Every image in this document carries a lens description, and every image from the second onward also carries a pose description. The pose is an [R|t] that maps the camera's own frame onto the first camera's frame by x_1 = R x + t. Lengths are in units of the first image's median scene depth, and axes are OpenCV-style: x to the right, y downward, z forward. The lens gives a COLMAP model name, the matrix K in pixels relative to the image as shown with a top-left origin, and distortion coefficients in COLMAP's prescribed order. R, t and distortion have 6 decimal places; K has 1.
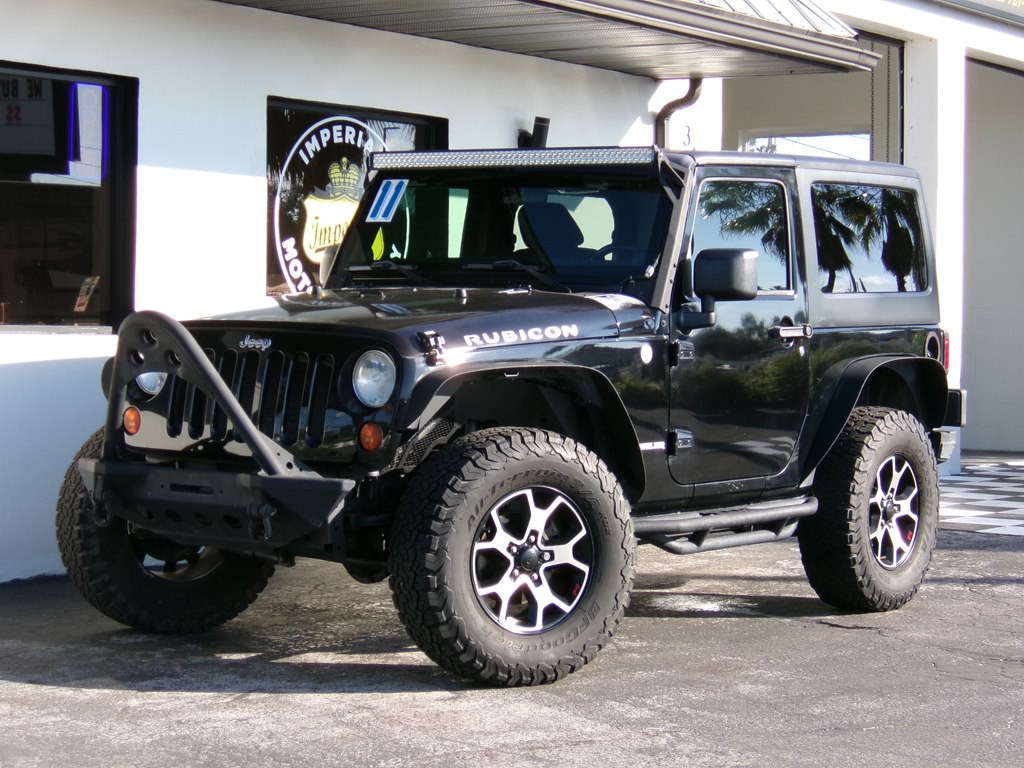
lens RADIAL K [[2447.1, 0, 512.0], [0, 2447.1, 384.0], [0, 0, 1]] dist [-0.055747, -1.314365]
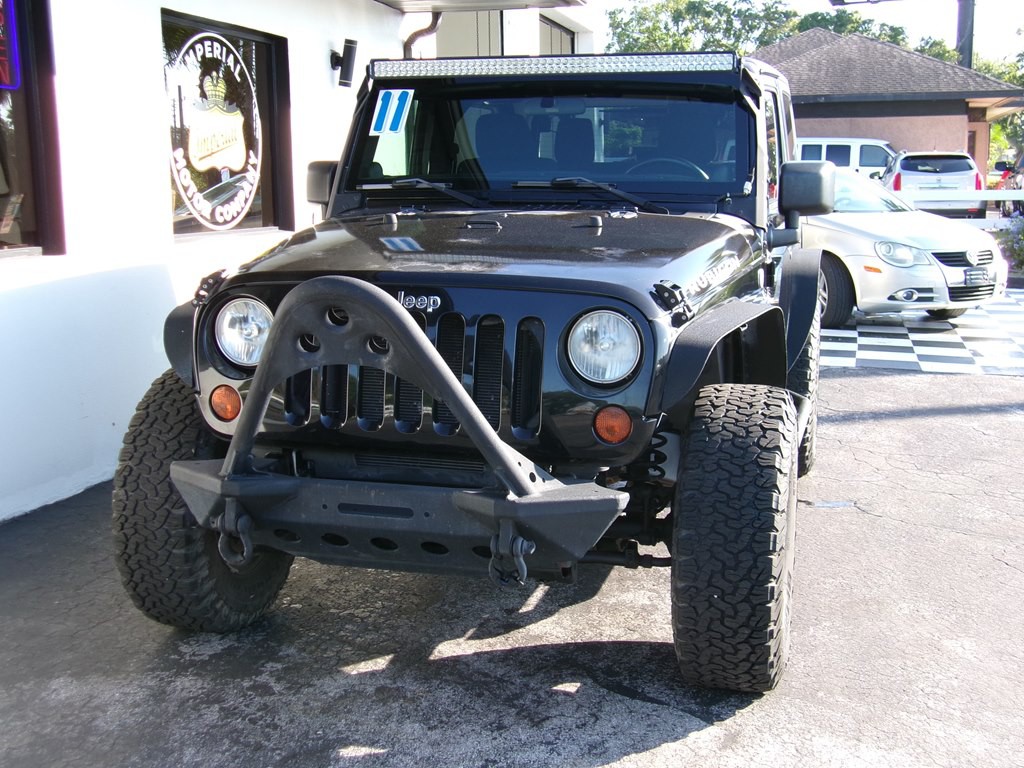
lens RADIAL K [[1256.7, 0, 515.5], [0, 1256.7, 381.3], [0, 0, 1]] dist [-0.008739, 0.024312]
pose [[0.938116, -0.077367, 0.337569, -0.170381], [0.030261, 0.989311, 0.142644, -0.038369], [-0.344996, -0.123602, 0.930430, 0.500495]]
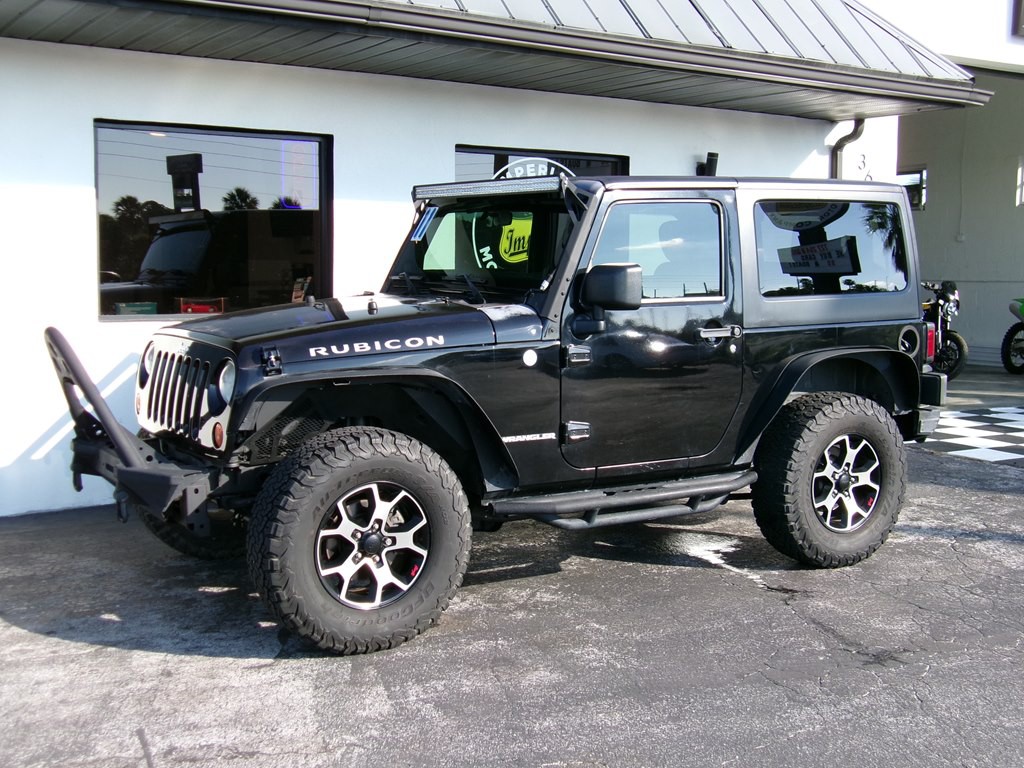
lens RADIAL K [[1256.7, 0, 515.5], [0, 1256.7, 381.3], [0, 0, 1]] dist [-0.008739, 0.024312]
pose [[0.925078, 0.030438, -0.378556, 0.234978], [-0.005904, 0.997815, 0.065802, -0.034661], [0.379732, -0.058637, 0.923236, 0.388695]]
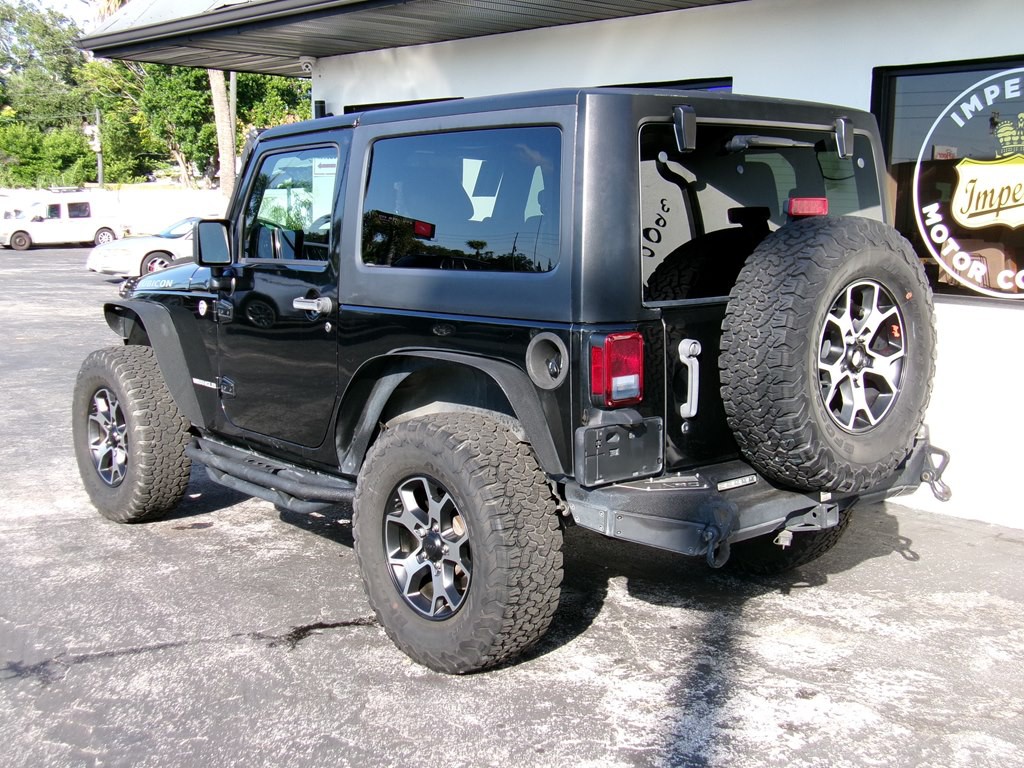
lens RADIAL K [[1248.2, 0, 513.5], [0, 1248.2, 382.6], [0, 0, 1]] dist [-0.015232, 0.058448]
pose [[-0.234187, 0.122088, -0.964495, 0.533545], [-0.043164, 0.989799, 0.135772, -0.056940], [0.971233, 0.073427, -0.226528, 1.112898]]
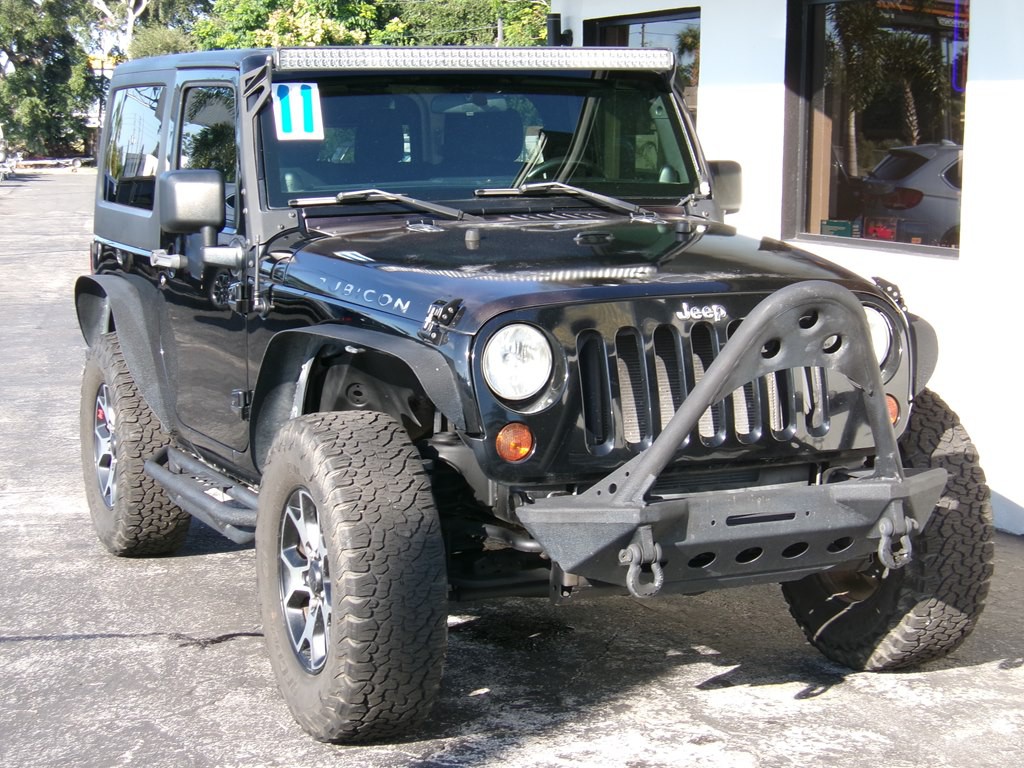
lens RADIAL K [[1948.9, 0, 512.0], [0, 1948.9, 384.0], [0, 0, 1]] dist [-0.043343, -0.526303]
pose [[-0.545195, 0.083434, -0.834147, 0.581834], [-0.039683, 0.991351, 0.125095, -0.062284], [0.837369, 0.101302, -0.537169, 1.335871]]
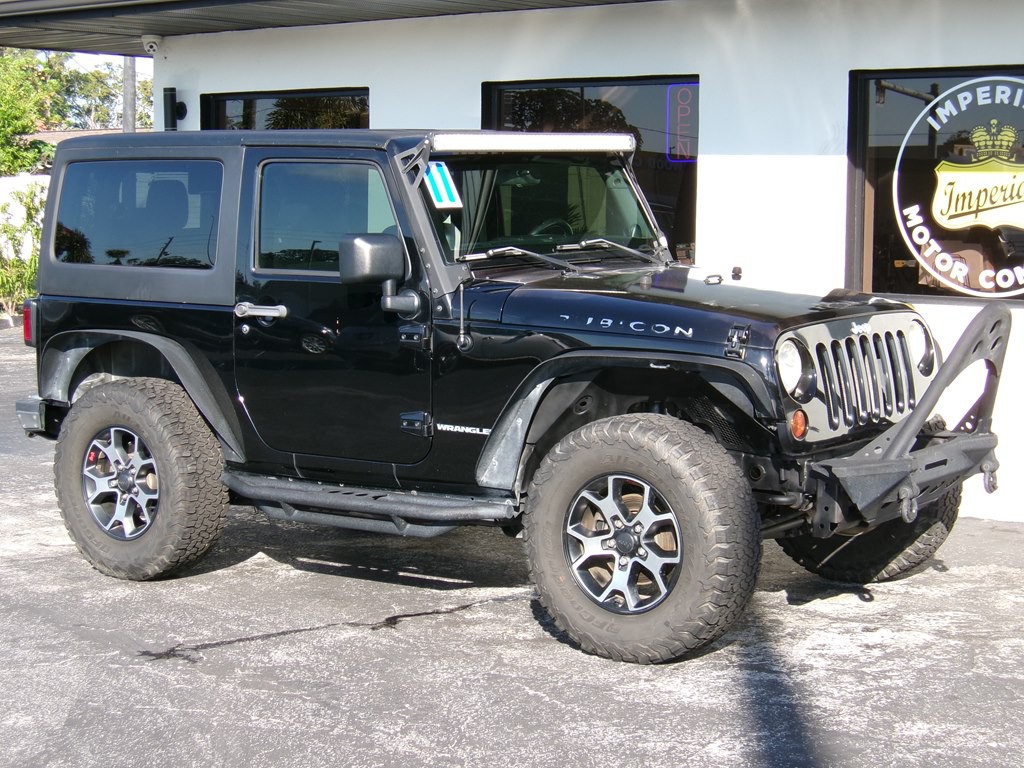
lens RADIAL K [[1948.9, 0, 512.0], [0, 1948.9, 384.0], [0, 0, 1]] dist [-0.043343, -0.526303]
pose [[-0.054634, 0.078859, -0.995388, 0.847830], [-0.031034, 0.996261, 0.080632, -0.053237], [0.998024, 0.035296, -0.051982, 1.024947]]
